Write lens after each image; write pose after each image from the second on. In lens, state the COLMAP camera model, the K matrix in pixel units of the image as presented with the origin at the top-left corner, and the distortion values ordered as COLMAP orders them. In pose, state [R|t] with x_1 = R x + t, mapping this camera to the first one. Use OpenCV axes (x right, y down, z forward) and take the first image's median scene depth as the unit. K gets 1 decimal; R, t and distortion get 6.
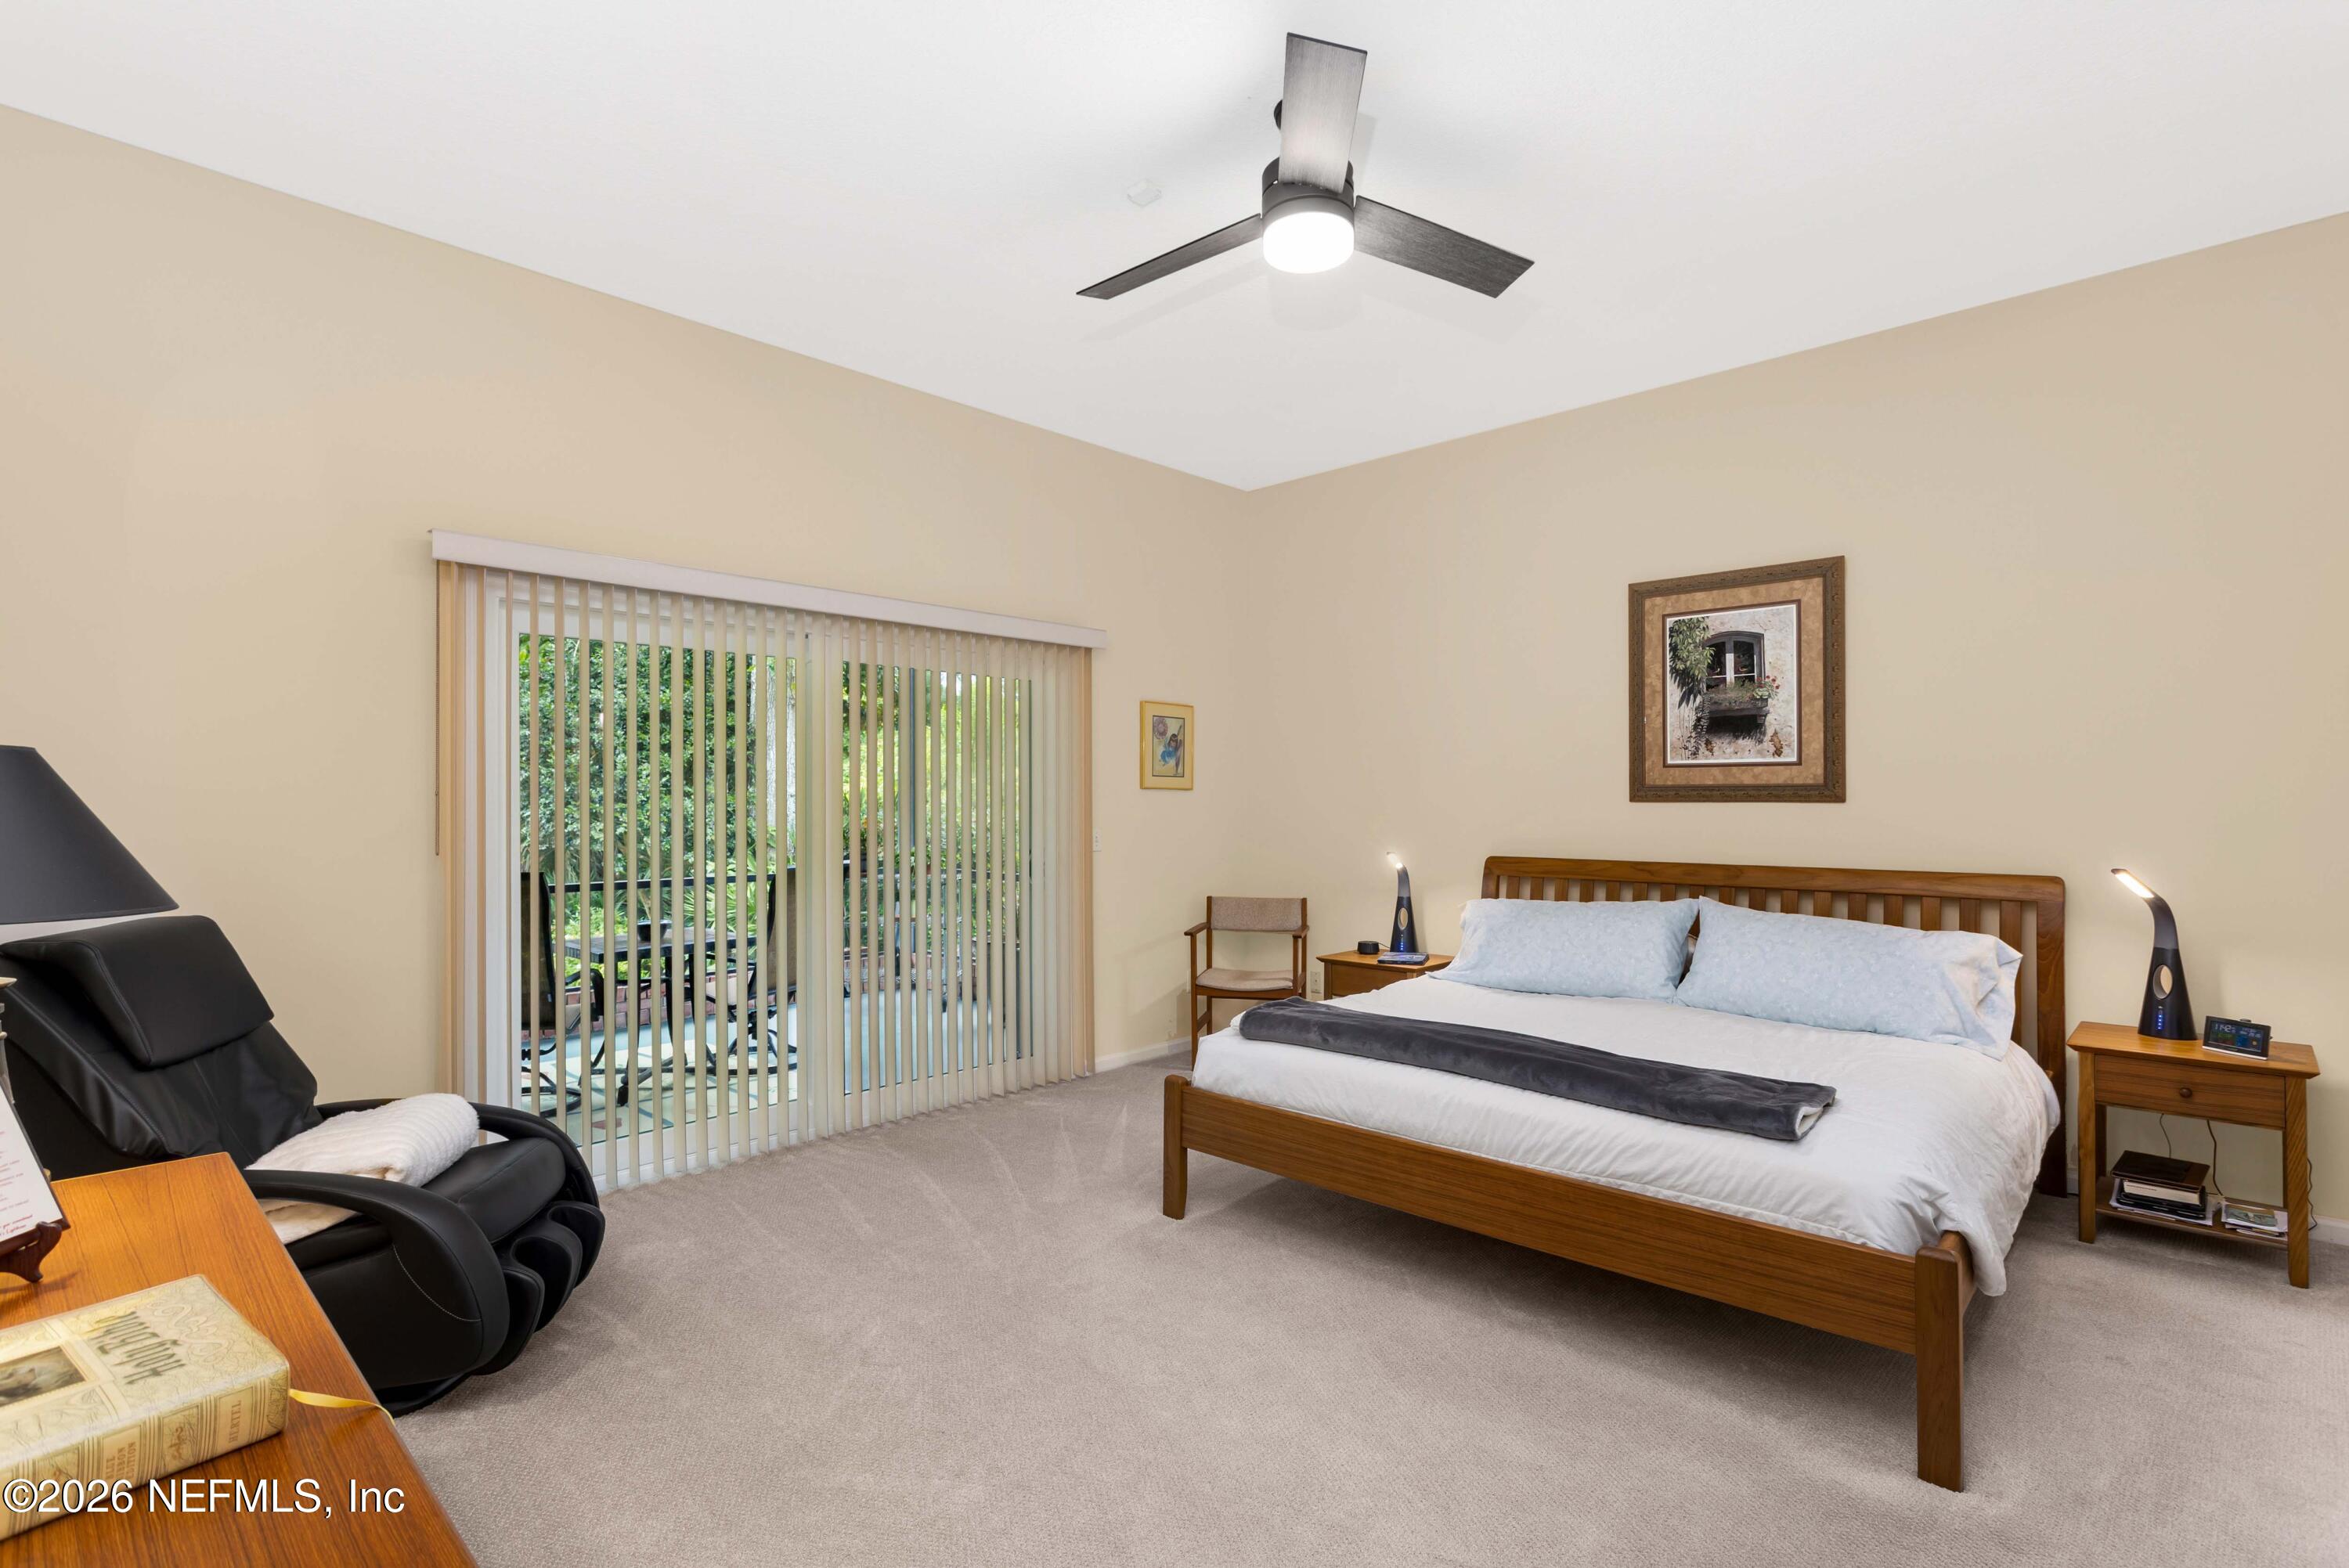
lens RADIAL K [[1112.0, 0, 1174.5], [0, 1112.0, 784.0], [0, 0, 1]] dist [0.000162, 0.000027]
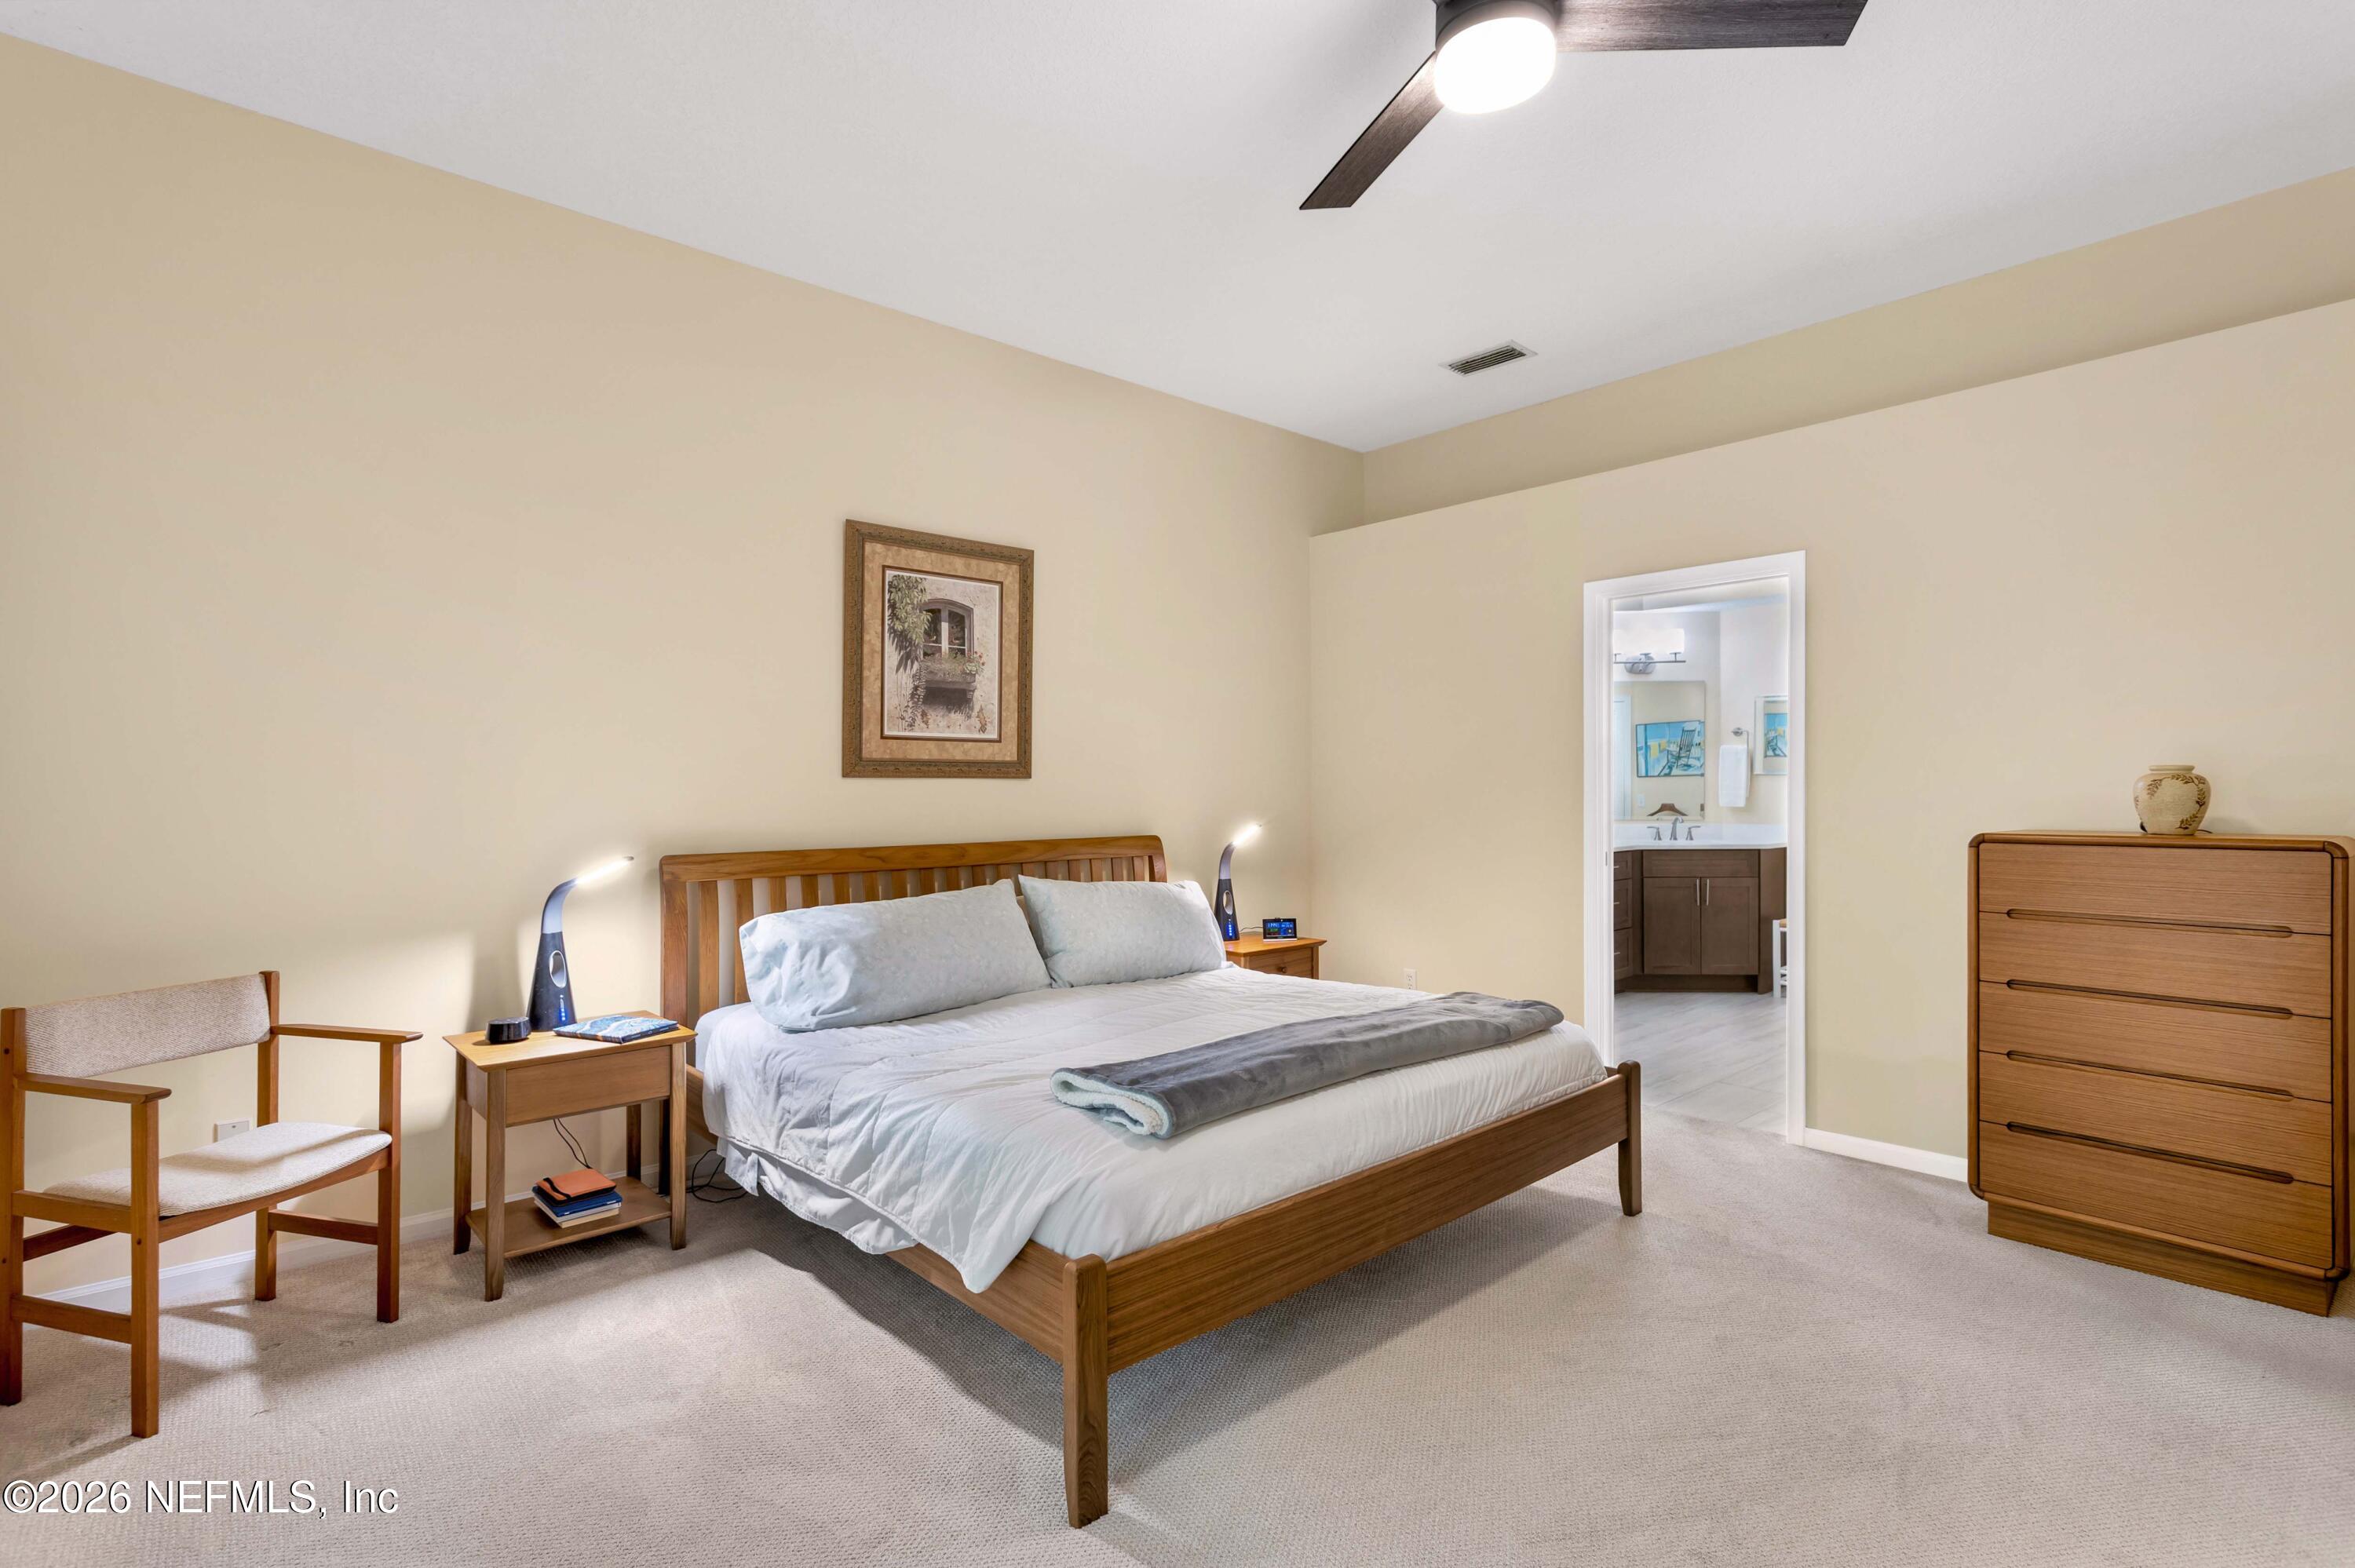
lens RADIAL K [[1114.8, 0, 1177.5], [0, 1114.8, 784.0], [0, 0, 1]] dist [0.000162, 0.000027]
pose [[0.092313, 0.005174, 0.995717, -0.429866], [-0.010485, 0.999936, -0.004224, 0.022994], [-0.995675, -0.010050, 0.092362, 0.706392]]
